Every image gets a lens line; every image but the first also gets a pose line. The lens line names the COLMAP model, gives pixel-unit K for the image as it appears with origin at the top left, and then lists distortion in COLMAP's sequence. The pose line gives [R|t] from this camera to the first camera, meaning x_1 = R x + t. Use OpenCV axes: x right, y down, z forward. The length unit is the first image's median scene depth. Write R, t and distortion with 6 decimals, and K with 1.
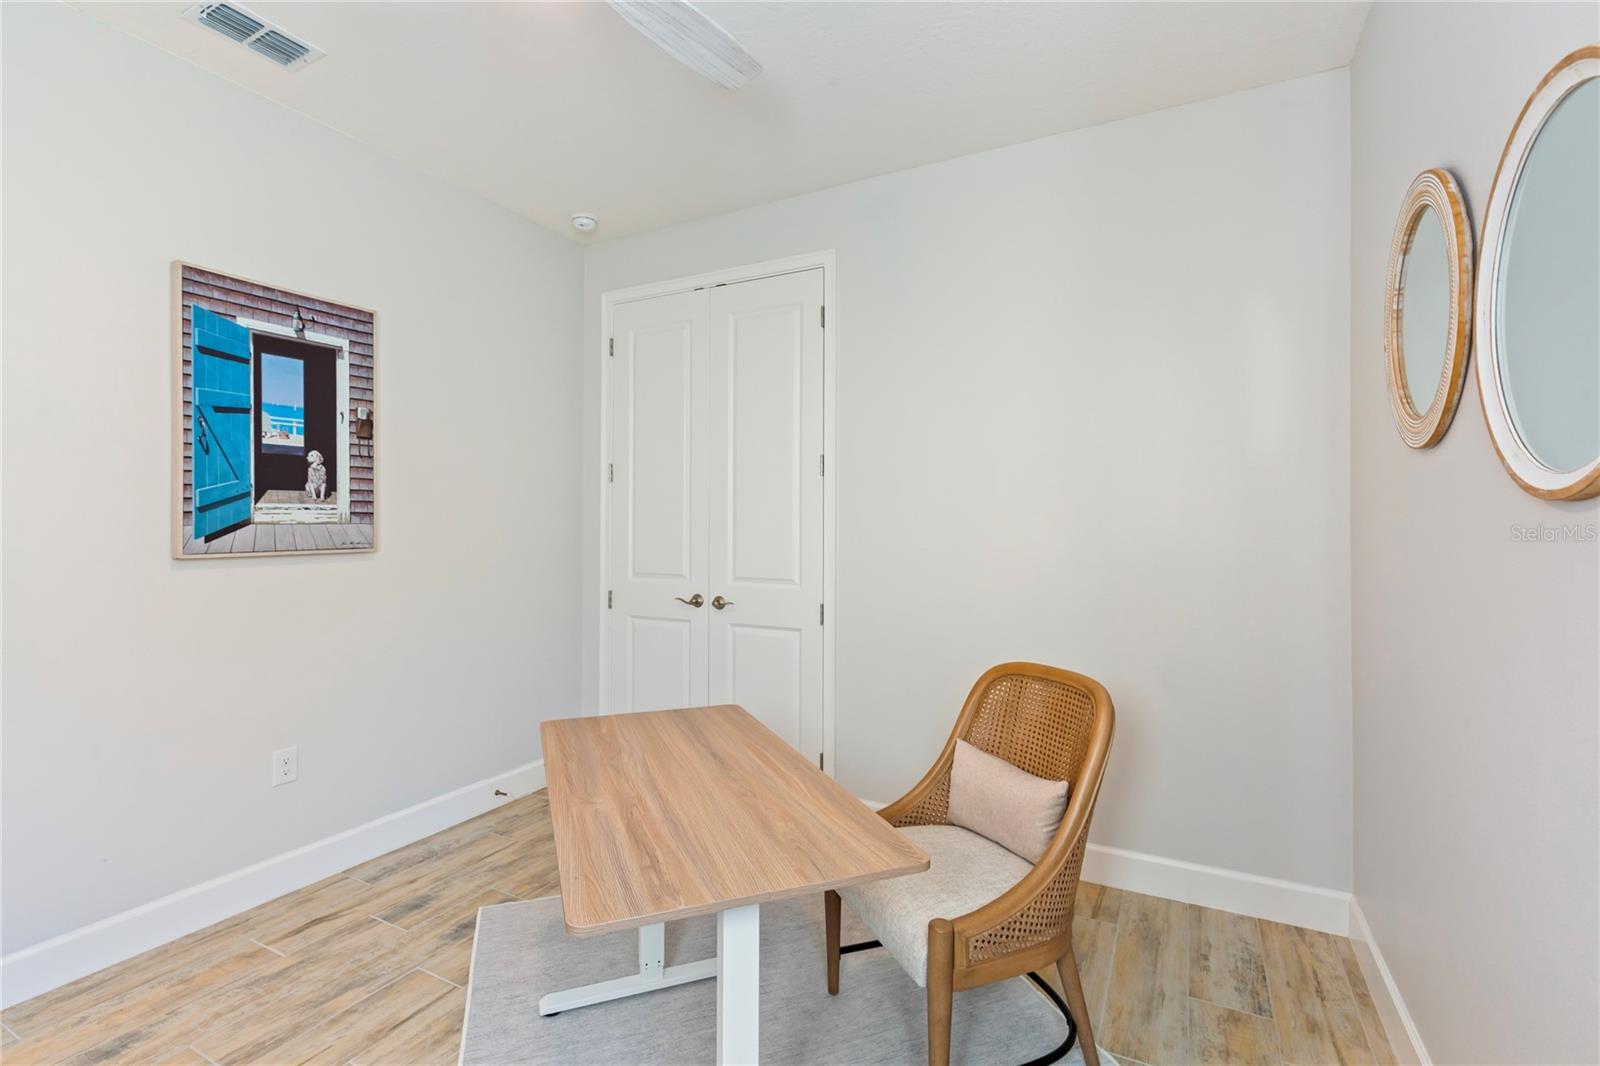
lens RADIAL K [[727.4, 0, 808.1], [0, 727.4, 518.8], [0, 0, 1]] dist [0.007582, -0.000467]
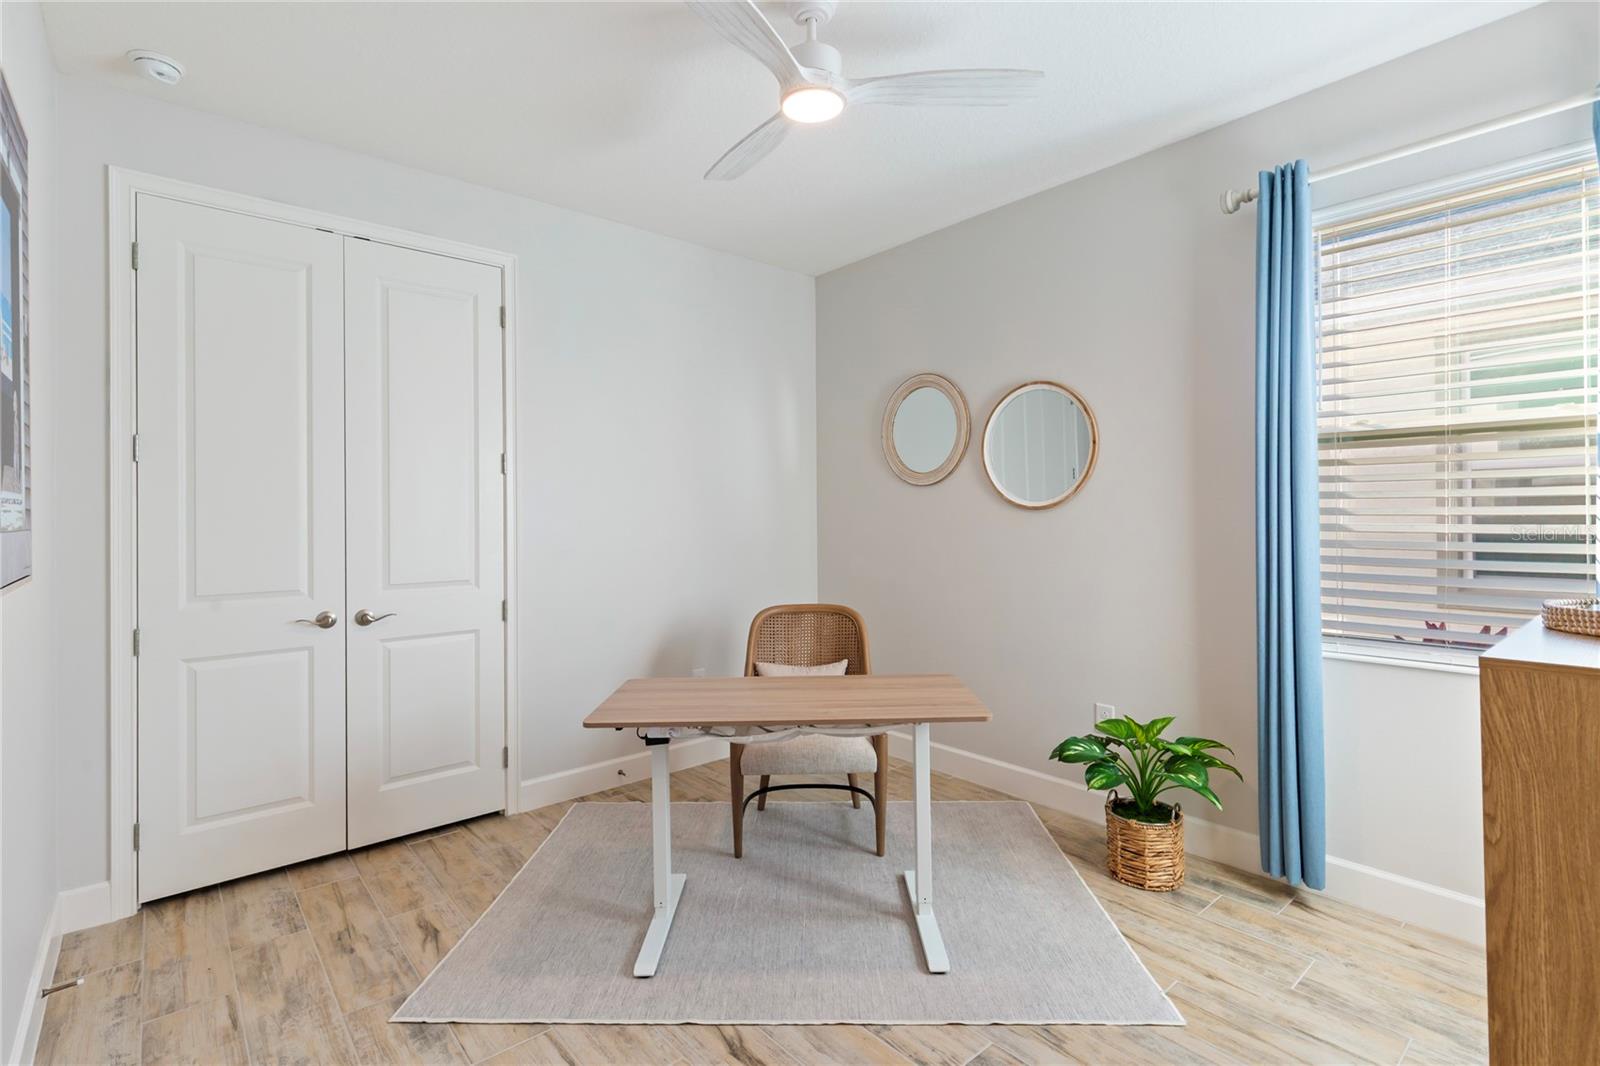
lens RADIAL K [[727.4, 0, 803.4], [0, 727.4, 525.7], [0, 0, 1]] dist [0.007582, -0.000467]
pose [[0.364281, -0.007802, 0.931256, -0.740158], [0.000359, 0.999966, 0.008237, 0.002182], [-0.931289, -0.002666, 0.364272, 0.229622]]
